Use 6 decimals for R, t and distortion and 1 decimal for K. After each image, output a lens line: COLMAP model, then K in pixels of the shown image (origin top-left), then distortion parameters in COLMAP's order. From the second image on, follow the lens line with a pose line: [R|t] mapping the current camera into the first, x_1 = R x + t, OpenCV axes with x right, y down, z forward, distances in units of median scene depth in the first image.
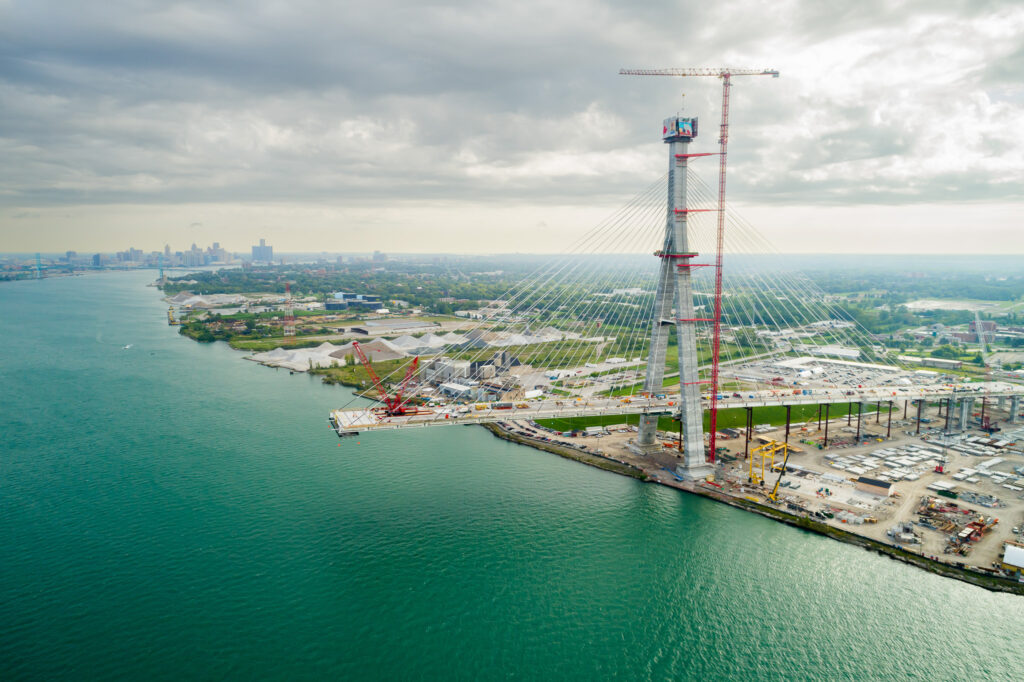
lens RADIAL K [[702.0, 0, 512.0], [0, 702.0, 341.0], [0, 0, 1]] dist [0.000020, 0.002324]
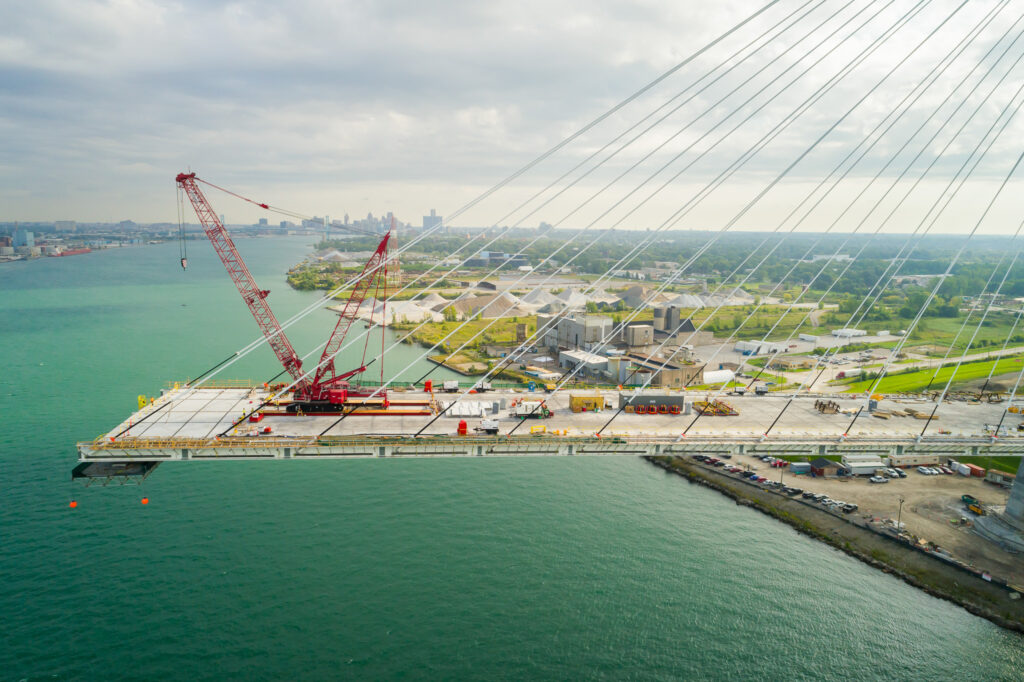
lens RADIAL K [[702.0, 0, 512.0], [0, 702.0, 341.0], [0, 0, 1]] dist [0.000020, 0.002324]
pose [[0.971476, 0.050800, -0.231631, -0.001403], [-0.043501, 0.998386, 0.036511, 0.027402], [0.233112, -0.025393, 0.972118, 0.338554]]
